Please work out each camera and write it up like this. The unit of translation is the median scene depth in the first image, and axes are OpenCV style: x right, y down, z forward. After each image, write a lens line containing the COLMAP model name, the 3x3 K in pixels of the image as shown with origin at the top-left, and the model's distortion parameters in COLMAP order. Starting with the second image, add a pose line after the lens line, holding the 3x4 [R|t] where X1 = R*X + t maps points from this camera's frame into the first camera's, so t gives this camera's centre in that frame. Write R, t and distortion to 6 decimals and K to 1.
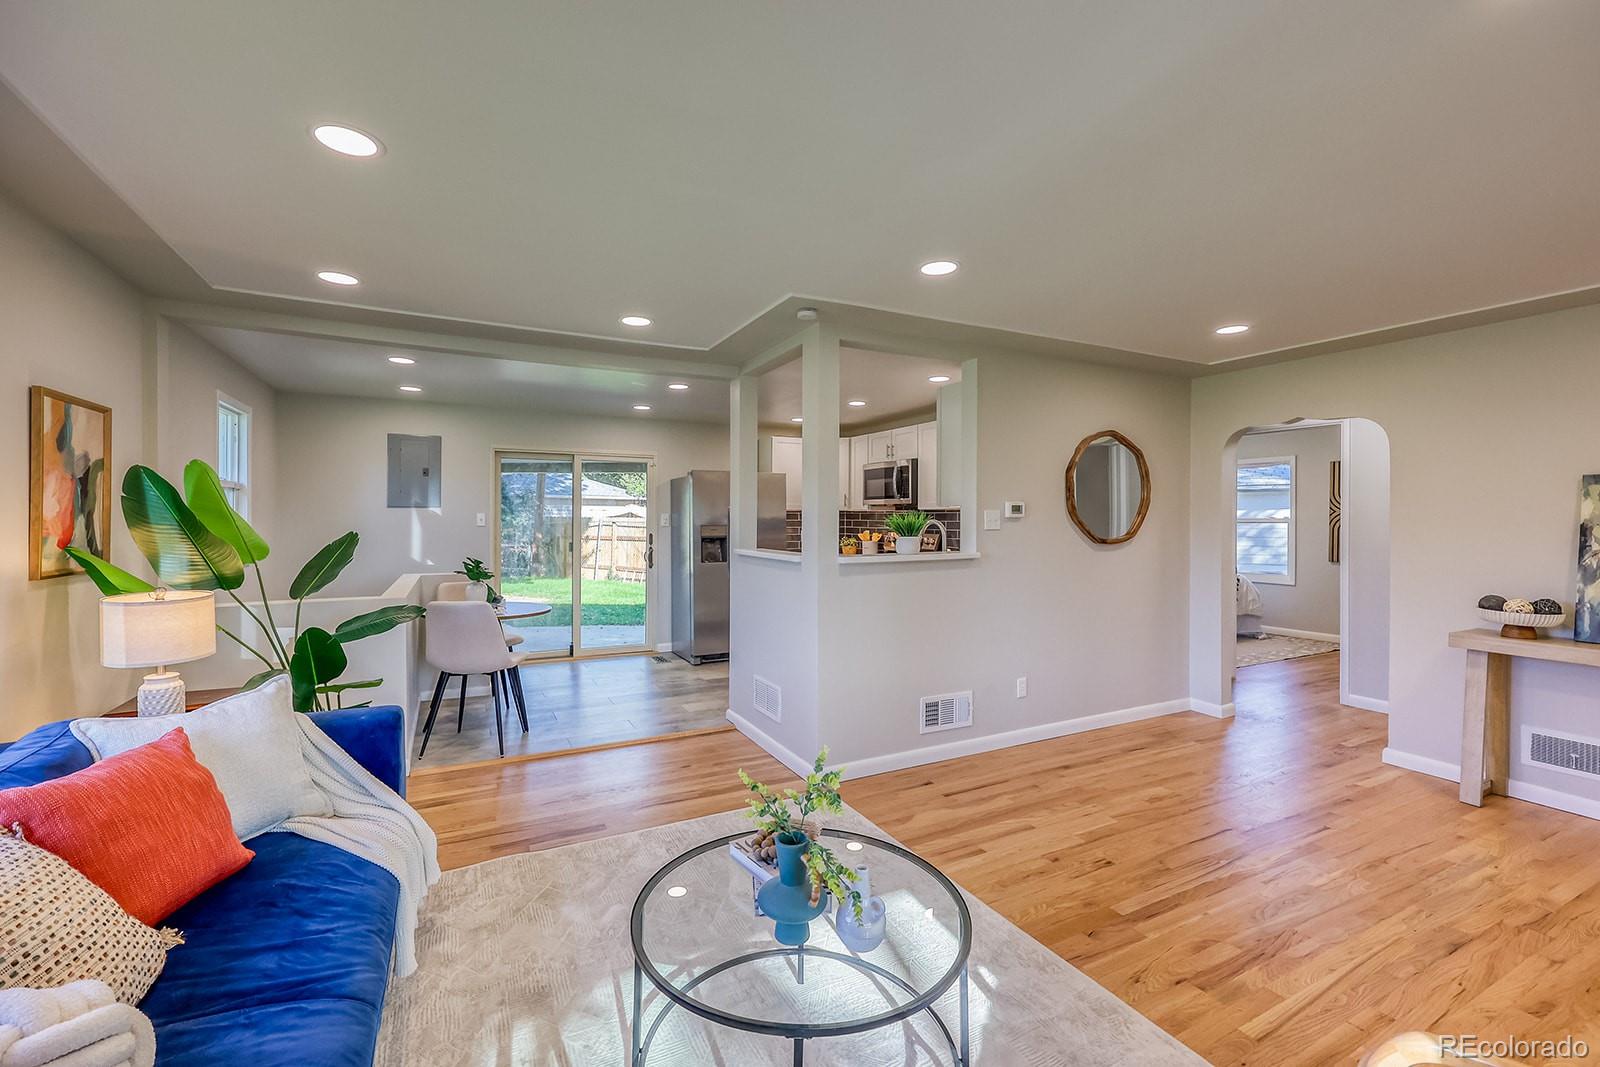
lens RADIAL K [[655.6, 0, 794.9], [0, 655.6, 522.9], [0, 0, 1]] dist [-0.001744, -0.000161]
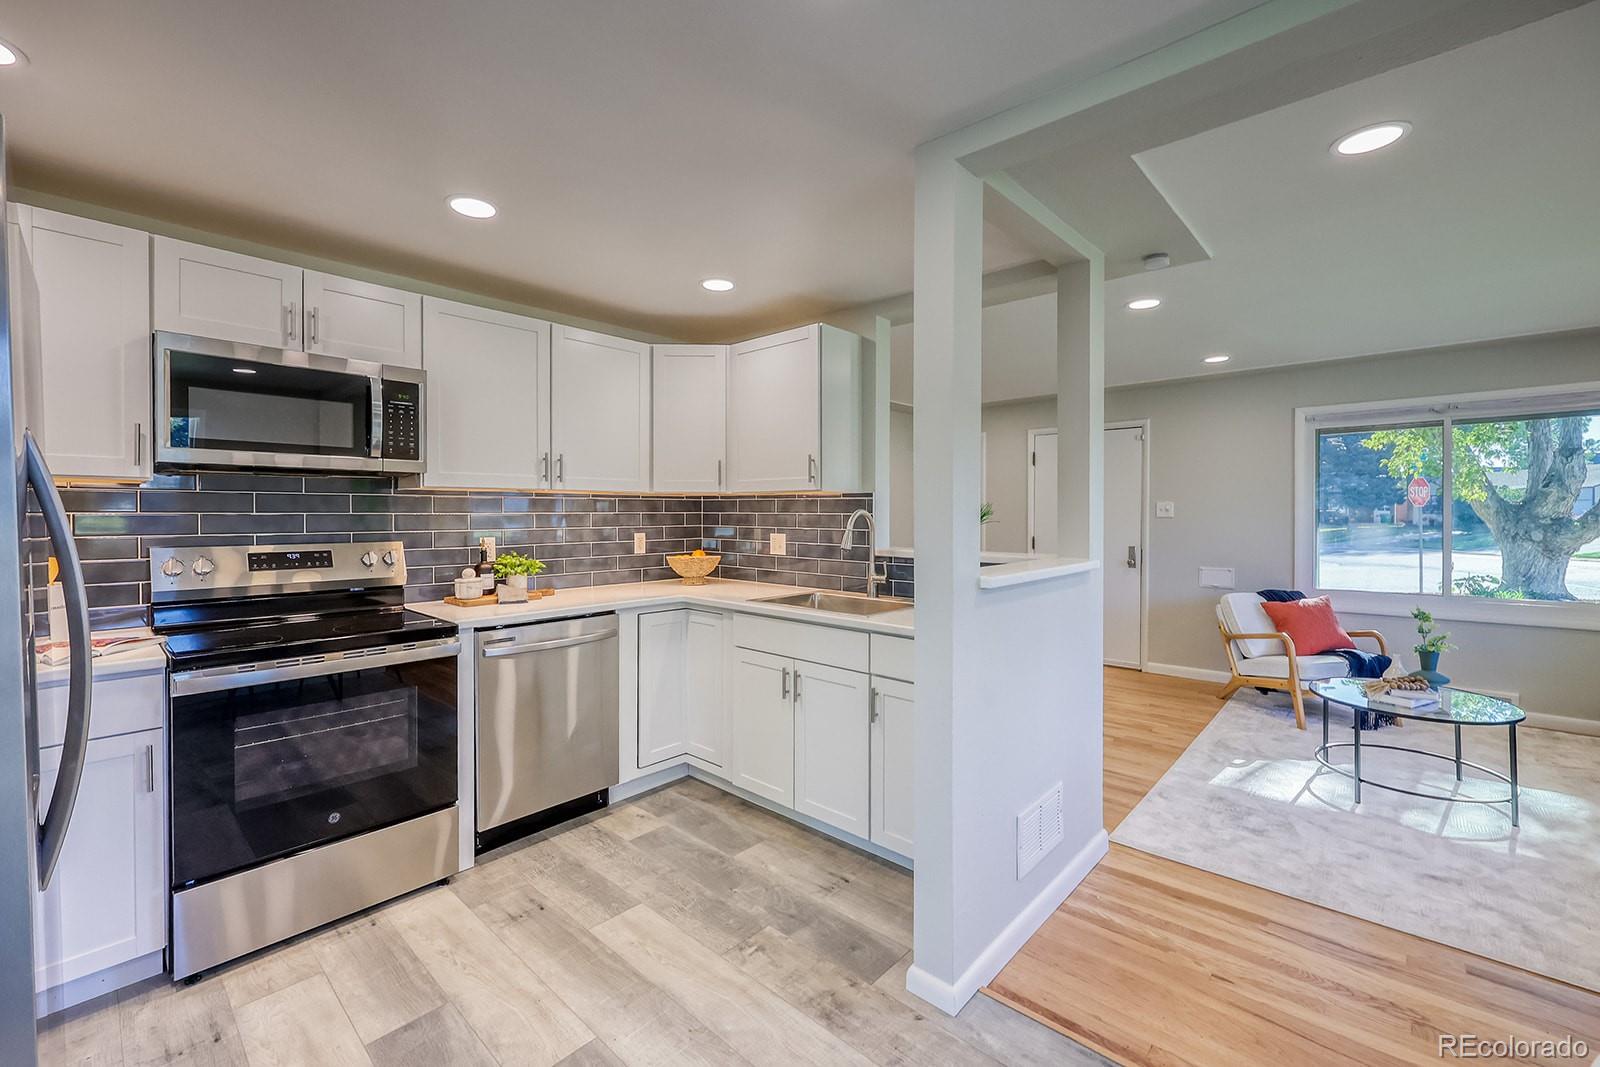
lens RADIAL K [[670.2, 0, 801.5], [0, 670.2, 508.2], [0, 0, 1]] dist [-0.001978, -0.000171]
pose [[-0.356387, 0.004287, 0.934328, -0.725317], [-0.003933, 0.999974, -0.006088, -0.009052], [-0.934330, -0.005845, -0.356361, 1.980674]]
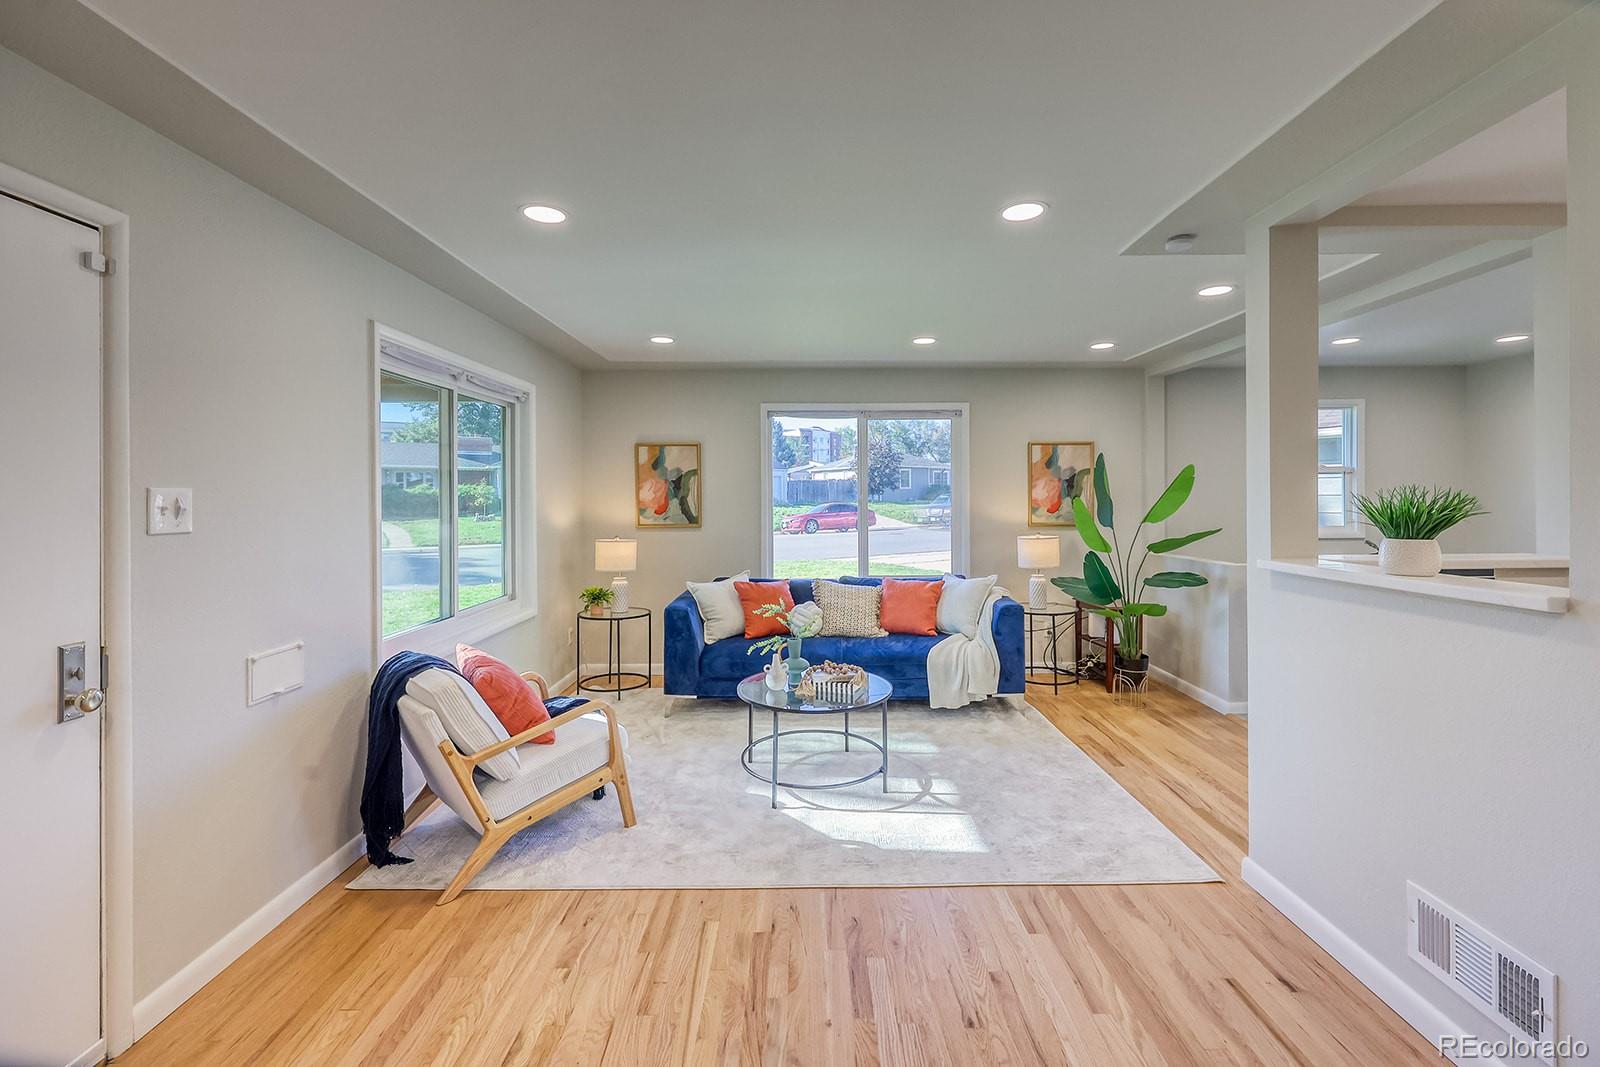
lens RADIAL K [[670.2, 0, 801.5], [0, 670.2, 508.2], [0, 0, 1]] dist [-0.001978, -0.000171]
pose [[-0.458094, 0.009349, -0.888854, 1.101715], [0.009709, 0.999938, 0.005514, -0.020595], [0.888851, -0.006104, -0.458157, 1.095266]]
